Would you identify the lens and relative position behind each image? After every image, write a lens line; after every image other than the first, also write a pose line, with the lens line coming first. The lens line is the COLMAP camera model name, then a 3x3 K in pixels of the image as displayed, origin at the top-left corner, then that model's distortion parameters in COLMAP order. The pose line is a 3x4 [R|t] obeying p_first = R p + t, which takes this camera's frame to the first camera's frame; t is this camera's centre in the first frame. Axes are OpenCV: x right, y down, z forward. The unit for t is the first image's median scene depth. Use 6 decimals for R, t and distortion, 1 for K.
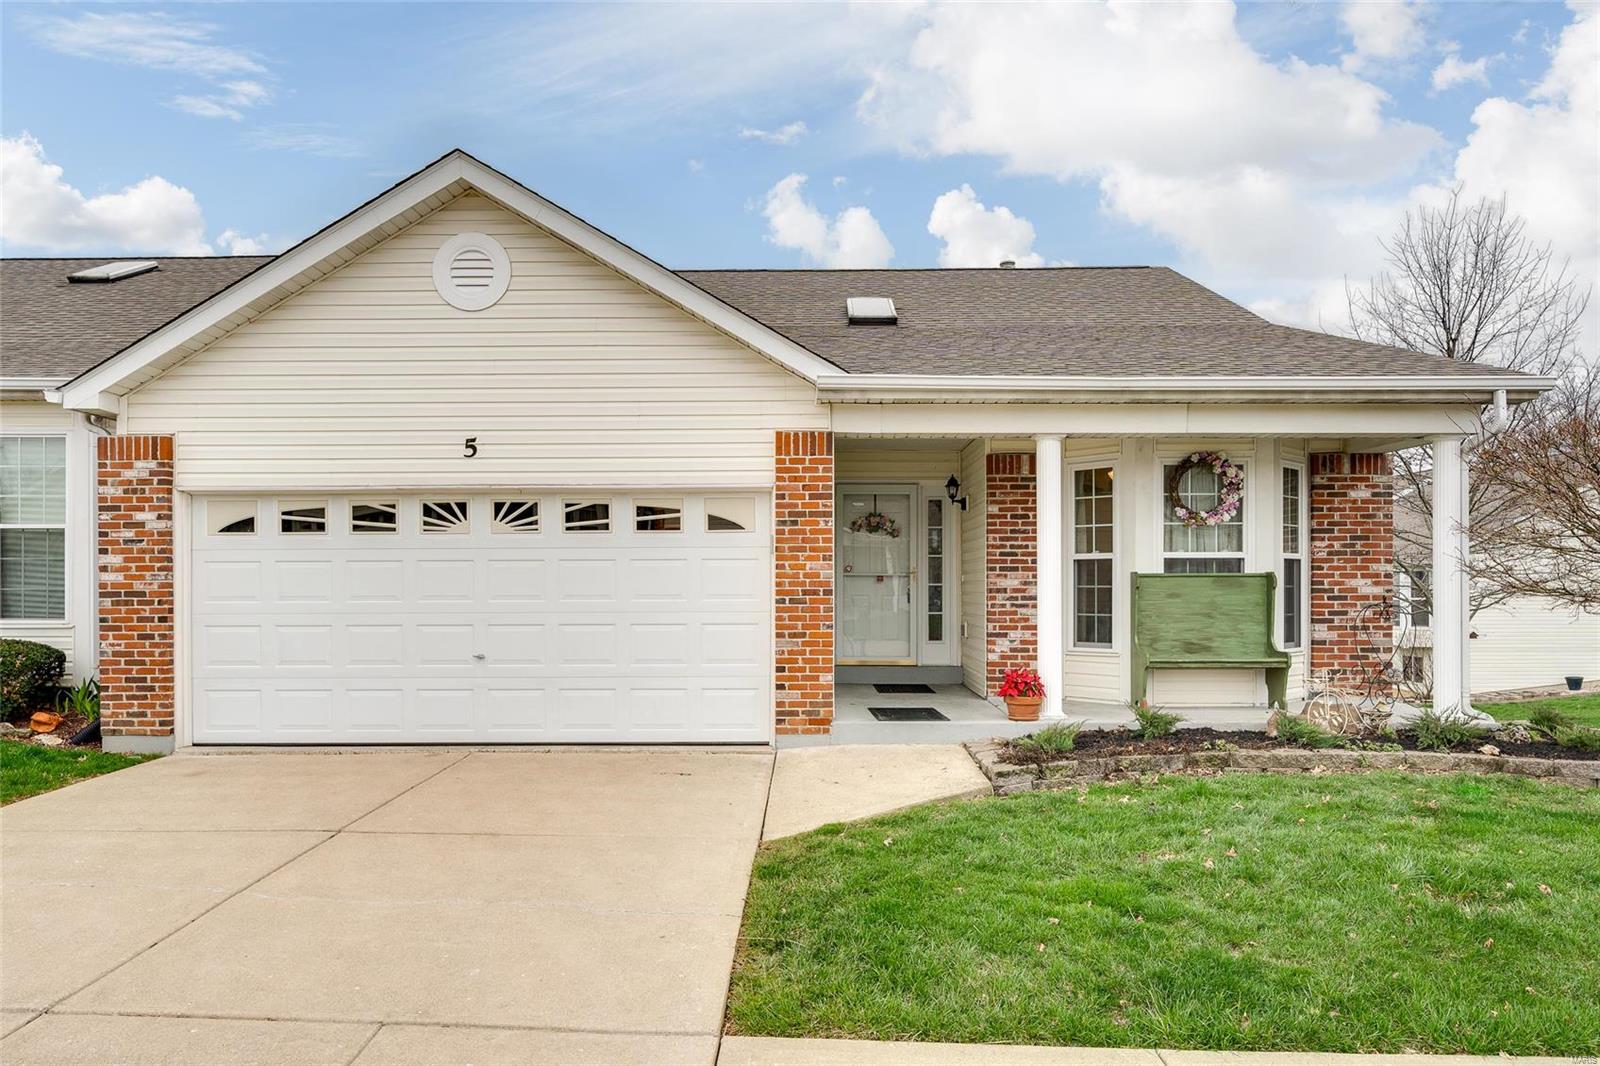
lens RADIAL K [[952.4, 0, 801.8], [0, 952.4, 586.4], [0, 0, 1]] dist [0.002005, -0.000812]
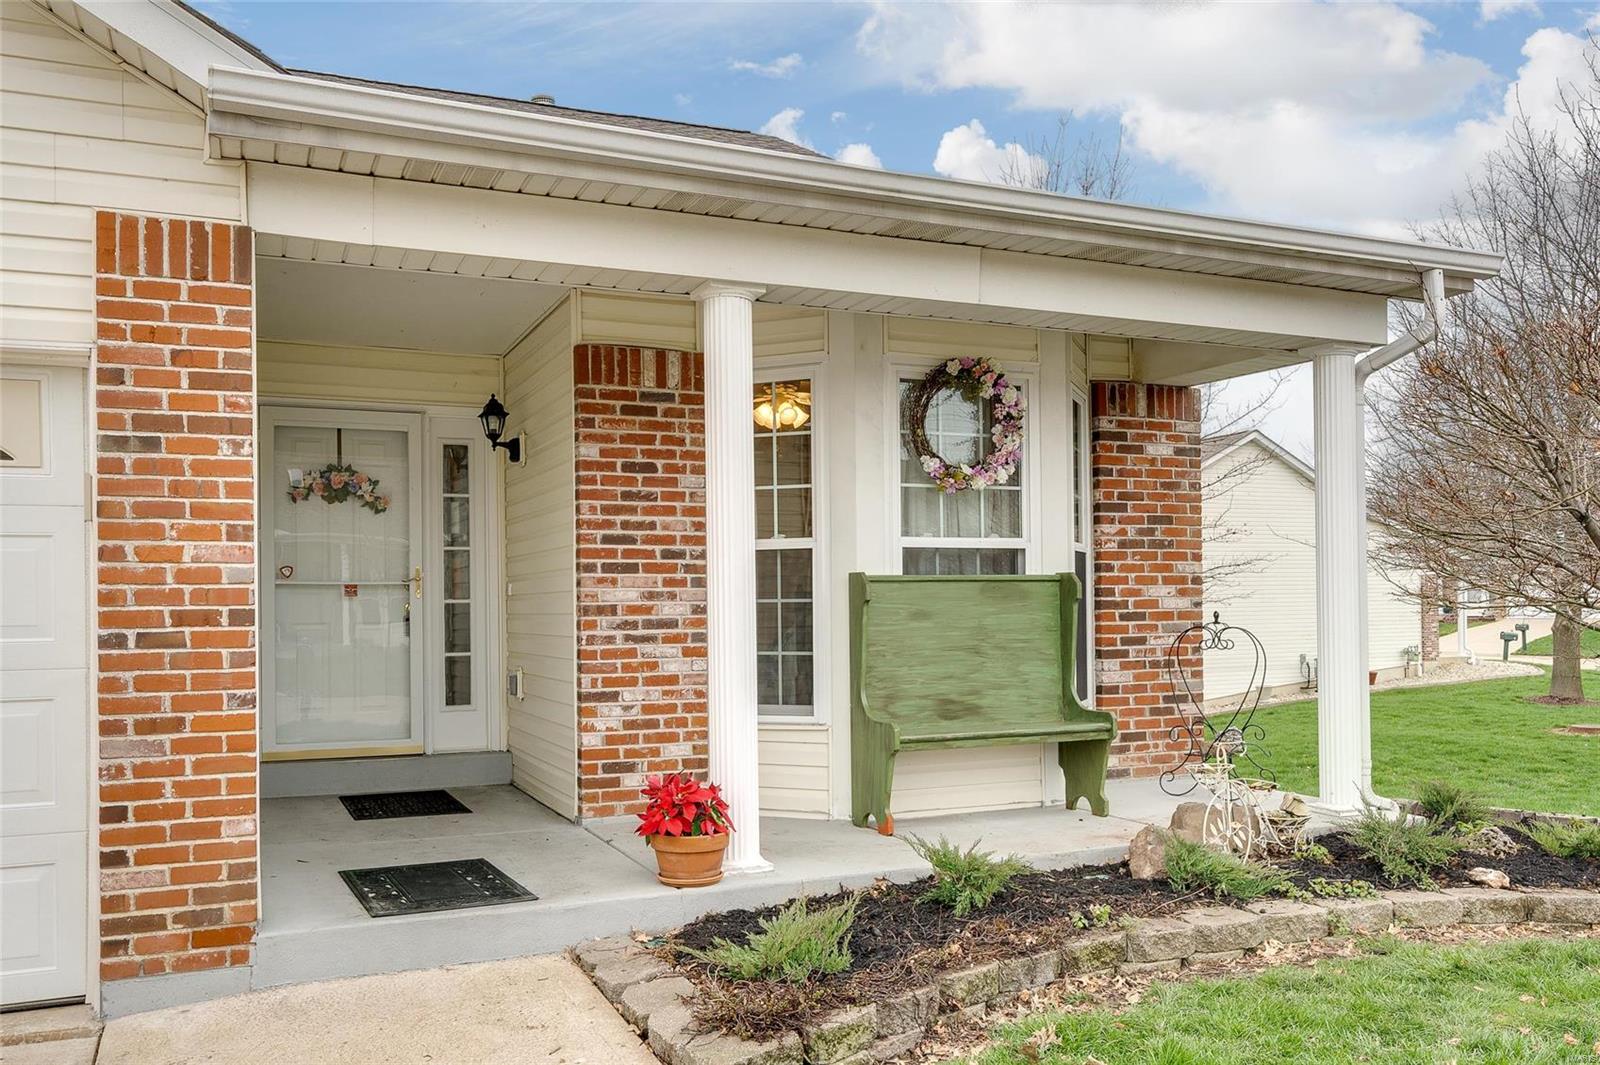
lens RADIAL K [[1244.7, 0, 744.7], [0, 1244.7, 598.6], [0, 0, 1]] dist [-0.000397, 0.002657]
pose [[0.917264, -0.006517, 0.398227, 0.012067], [0.009802, 0.999933, -0.006212, 0.003457], [-0.398160, 0.009602, 0.917266, 0.403456]]
